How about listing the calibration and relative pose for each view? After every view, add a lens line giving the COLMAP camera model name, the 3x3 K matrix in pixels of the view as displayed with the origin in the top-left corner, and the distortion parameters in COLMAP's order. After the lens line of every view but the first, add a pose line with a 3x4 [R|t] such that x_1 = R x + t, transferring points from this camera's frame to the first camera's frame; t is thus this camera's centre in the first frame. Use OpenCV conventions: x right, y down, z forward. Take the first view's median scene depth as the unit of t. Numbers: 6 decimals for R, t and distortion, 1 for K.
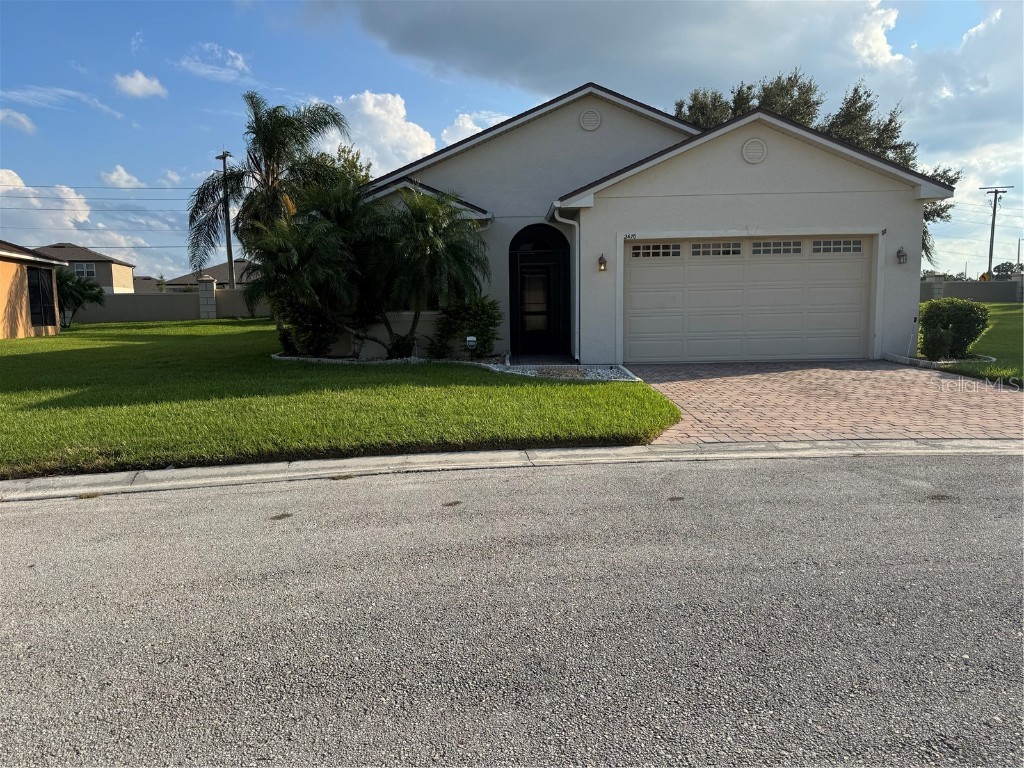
lens RADIAL K [[725.7, 0, 512.0], [0, 725.7, 384.0], [0, 0, 1]] dist [0.147567, -0.238614]
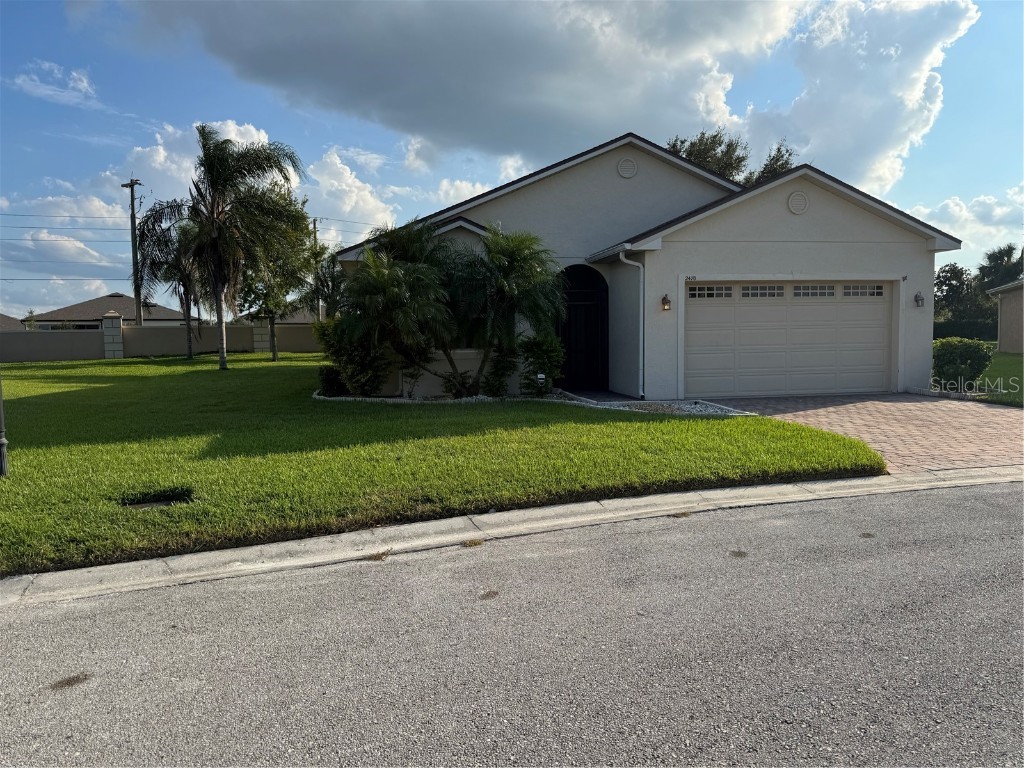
lens RADIAL K [[725.7, 0, 512.0], [0, 725.7, 384.0], [0, 0, 1]] dist [0.147567, -0.238614]
pose [[0.982296, -0.010512, 0.187042, -0.283736], [0.019995, 0.998604, -0.048884, -0.003141], [-0.186267, 0.051759, 0.981135, 0.020603]]
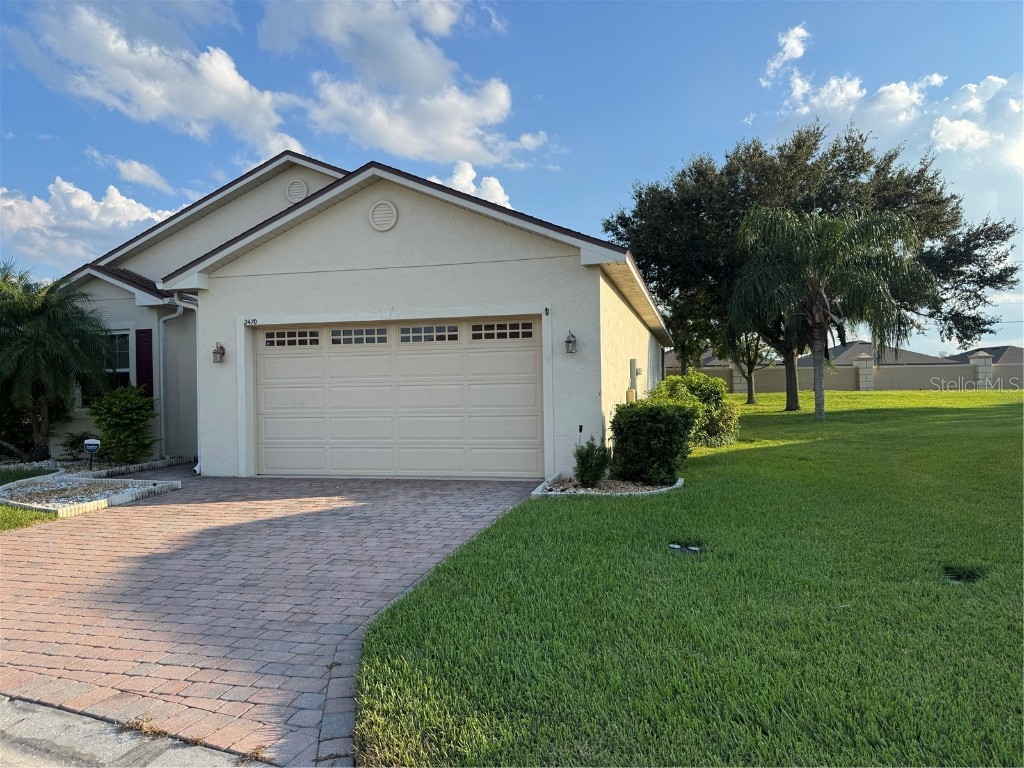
lens RADIAL K [[702.1, 0, 512.0], [0, 702.1, 384.0], [0, 0, 1]] dist [-0.002386, -0.000386]
pose [[0.965885, 0.001701, -0.258965, 0.633833], [-0.026131, 0.995515, -0.090922, -0.066976], [0.257649, 0.094587, 0.961598, 0.317714]]
